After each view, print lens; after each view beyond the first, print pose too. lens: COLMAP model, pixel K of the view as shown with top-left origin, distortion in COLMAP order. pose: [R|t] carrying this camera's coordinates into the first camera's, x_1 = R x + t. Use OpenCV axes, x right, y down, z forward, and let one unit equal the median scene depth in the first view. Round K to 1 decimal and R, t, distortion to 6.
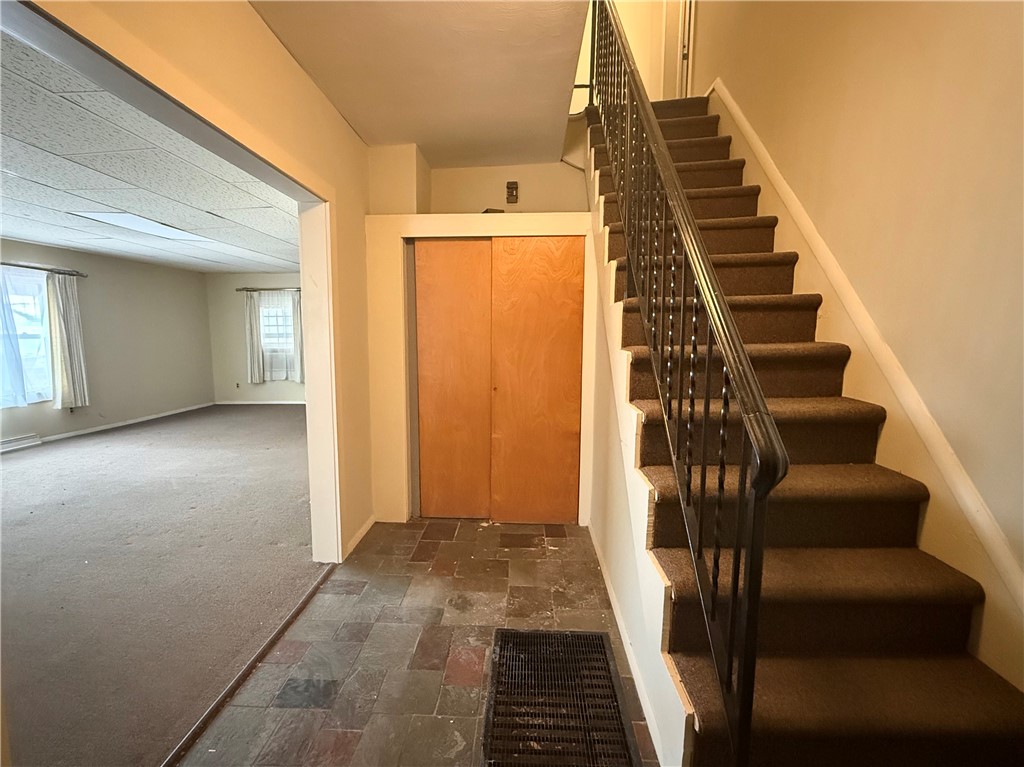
lens RADIAL K [[454.0, 0, 516.8], [0, 454.0, 388.3], [0, 0, 1]] dist [0.000665, 0.000044]
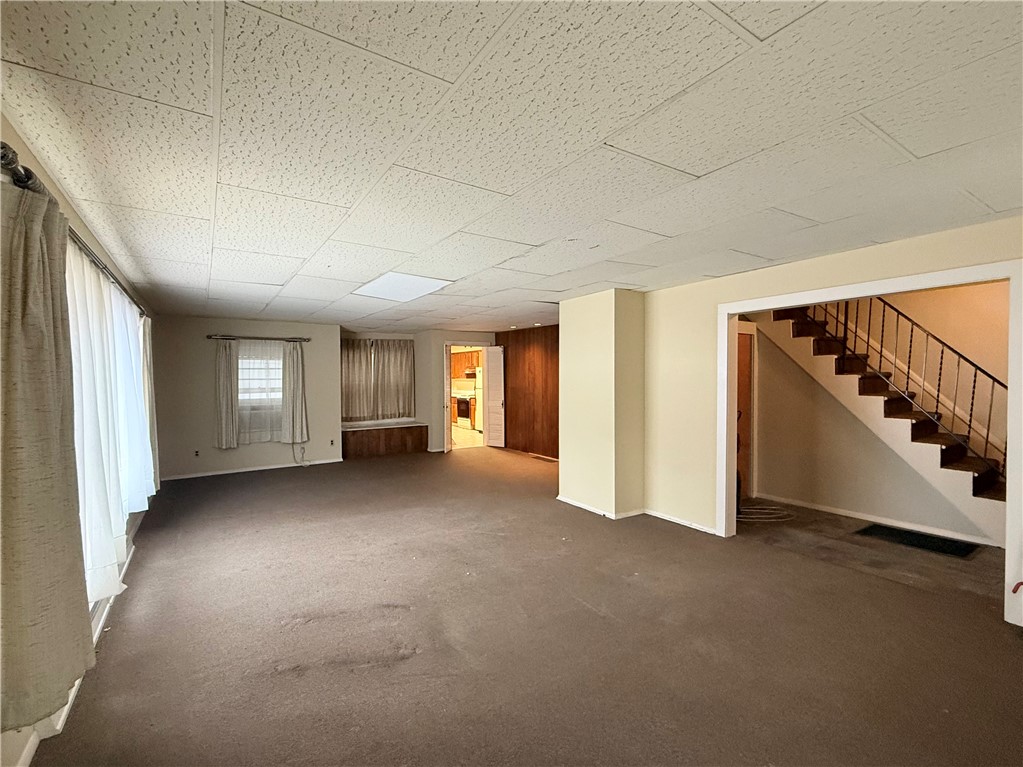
lens RADIAL K [[453.6, 0, 502.9], [0, 453.6, 380.5], [0, 0, 1]] dist [0.000665, 0.000044]
pose [[0.826819, -0.013715, 0.562301, -1.979545], [0.075476, 0.993367, -0.086753, -0.078213], [-0.557381, 0.114170, 0.822370, 0.081836]]
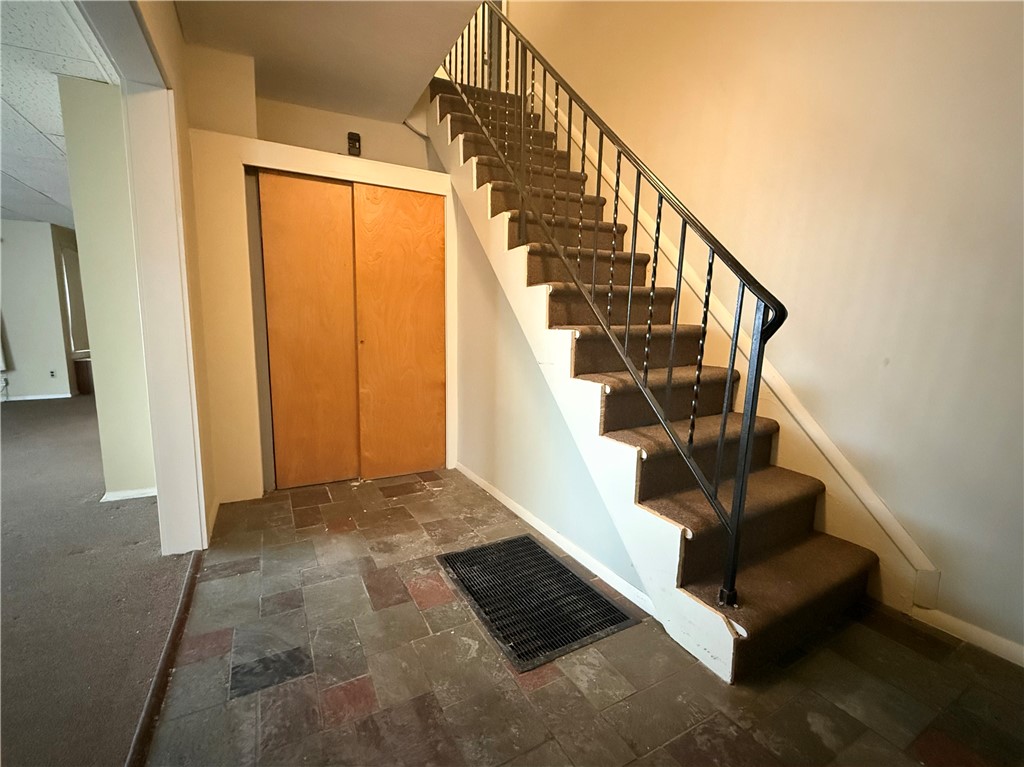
lens RADIAL K [[421.9, 0, 502.5], [0, 421.9, 383.8], [0, 0, 1]] dist [-0.000195, 0.001803]
pose [[0.867556, -0.060435, 0.493653, -0.283602], [0.053164, 0.998171, 0.028767, 0.096126], [-0.494489, 0.001287, 0.869183, 0.077670]]
